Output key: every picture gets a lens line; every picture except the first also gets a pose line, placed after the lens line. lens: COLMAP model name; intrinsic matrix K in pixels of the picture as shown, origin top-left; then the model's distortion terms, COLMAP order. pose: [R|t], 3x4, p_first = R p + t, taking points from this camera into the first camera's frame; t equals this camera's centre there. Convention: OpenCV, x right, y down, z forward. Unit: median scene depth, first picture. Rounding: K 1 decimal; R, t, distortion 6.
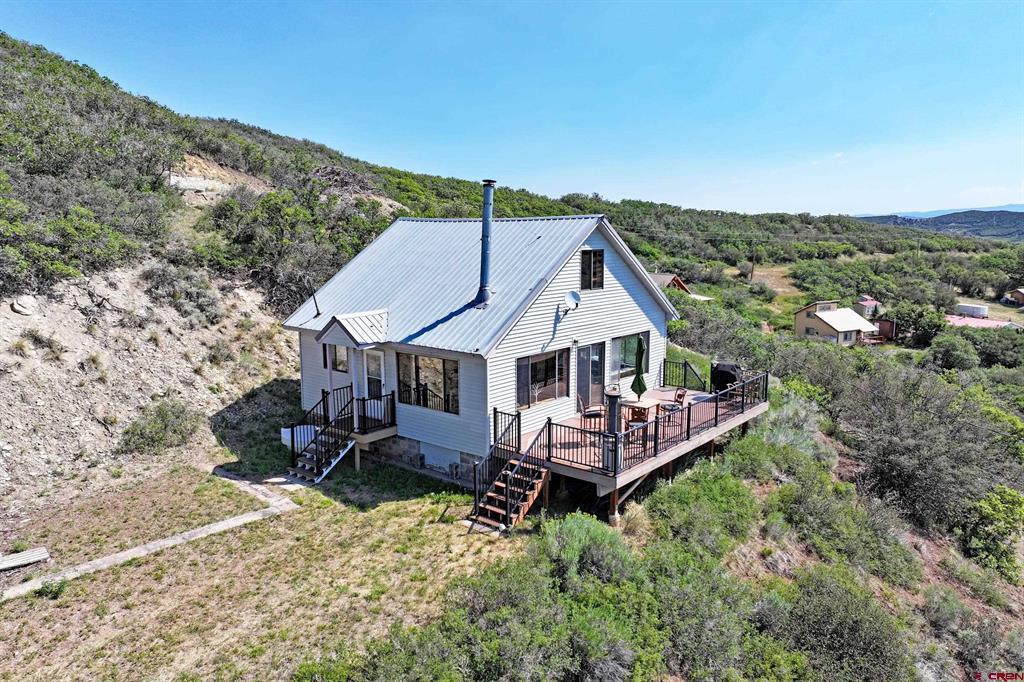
lens RADIAL K [[710.6, 0, 512.0], [0, 710.6, 339.0], [0, 0, 1]] dist [-0.007784, 0.016269]
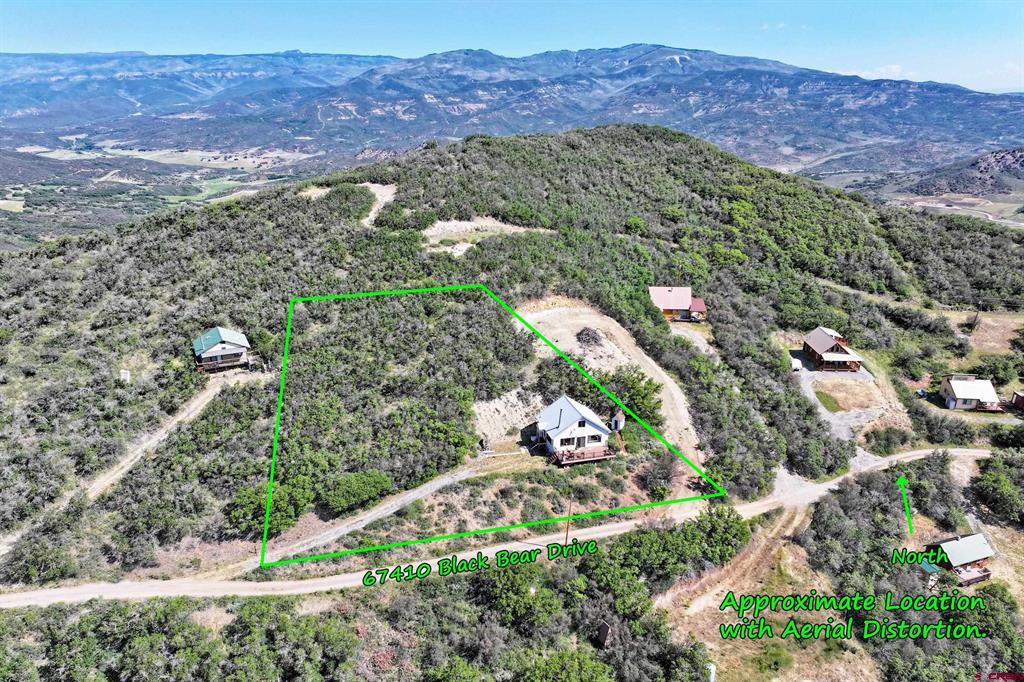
lens RADIAL K [[710.6, 0, 511.2], [0, 710.6, 341.2], [0, 0, 1]] dist [-0.007784, 0.016269]
pose [[0.819425, 0.194299, -0.539251, 2.433669], [-0.095650, 0.973954, 0.205582, -1.746856], [0.565150, -0.116880, 0.816667, -3.591433]]
